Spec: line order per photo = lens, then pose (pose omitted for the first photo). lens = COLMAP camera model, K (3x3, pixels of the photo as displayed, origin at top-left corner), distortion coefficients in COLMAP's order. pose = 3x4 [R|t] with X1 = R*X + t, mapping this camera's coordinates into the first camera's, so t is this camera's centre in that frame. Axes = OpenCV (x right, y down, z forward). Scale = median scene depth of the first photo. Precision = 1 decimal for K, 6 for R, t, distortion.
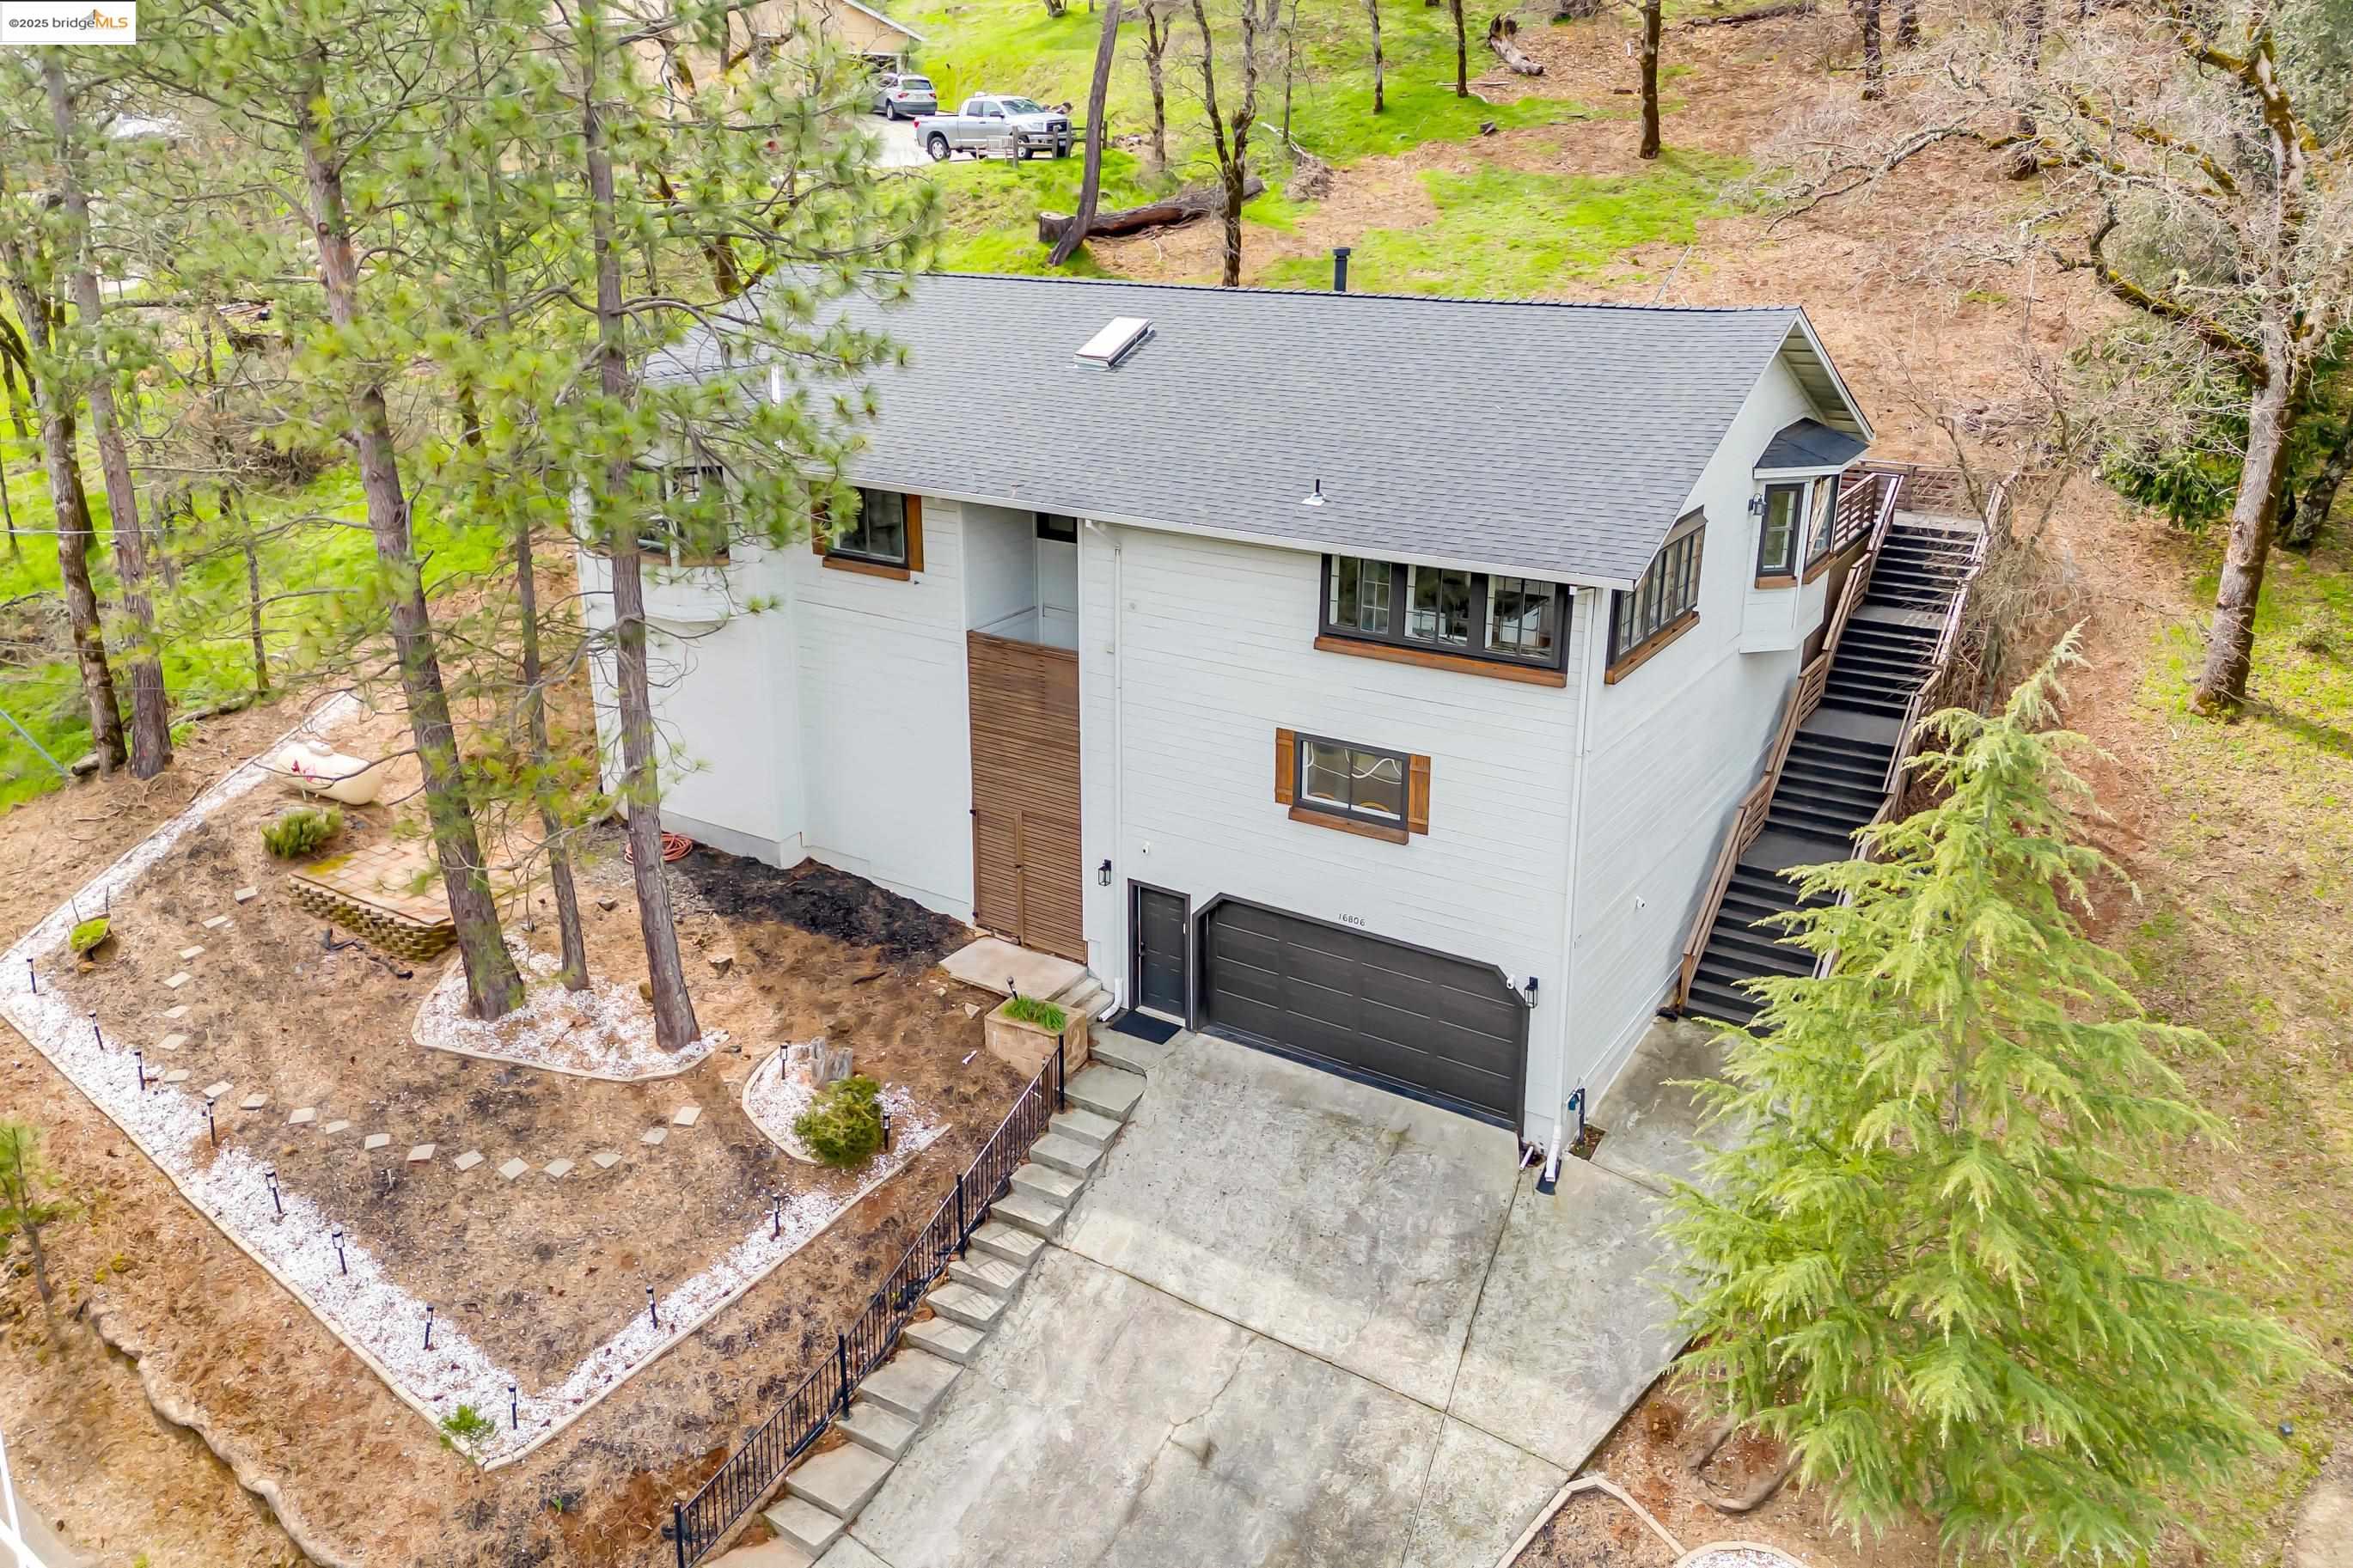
lens RADIAL K [[1709.2, 0, 1173.8], [0, 1709.2, 692.5], [0, 0, 1]] dist [0.082057, -0.067959]
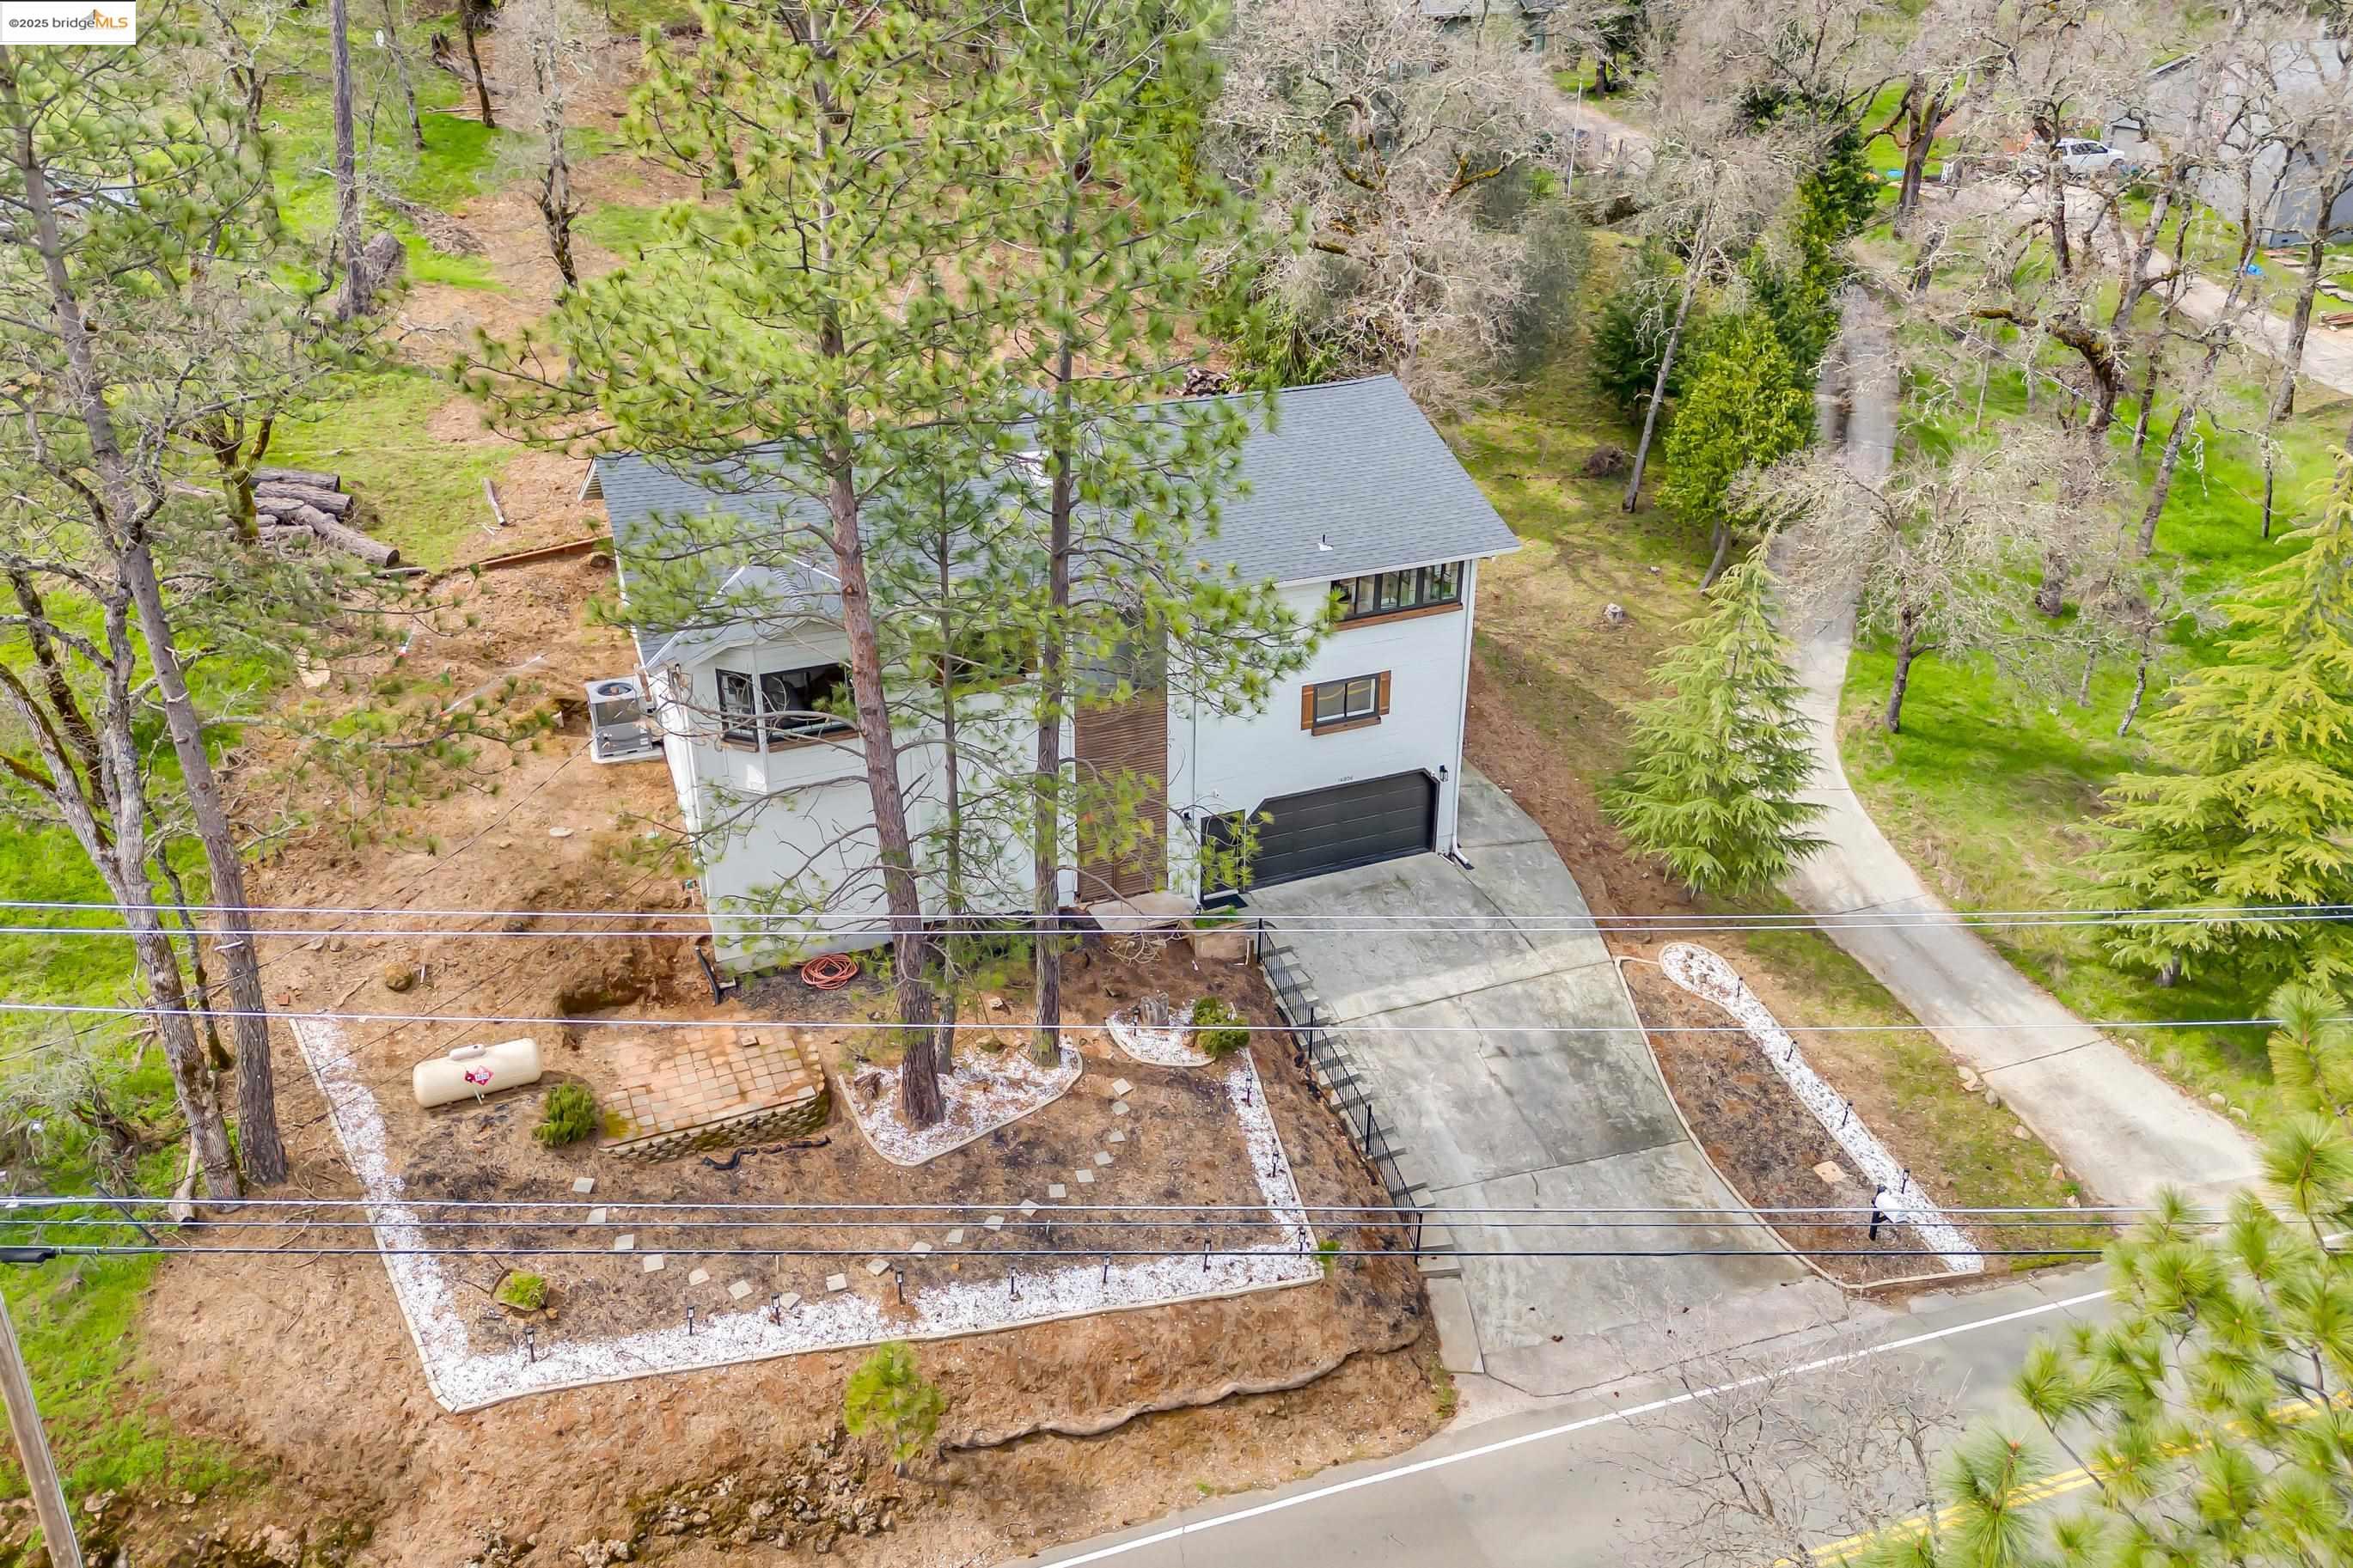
lens RADIAL K [[1709.2, 0, 1173.8], [0, 1709.2, 692.5], [0, 0, 1]] dist [0.082057, -0.067959]
pose [[0.558742, -0.329302, 0.761162, -1.235146], [0.245027, 0.942367, 0.227831, -0.370215], [-0.792319, 0.059206, 0.607228, 0.103877]]
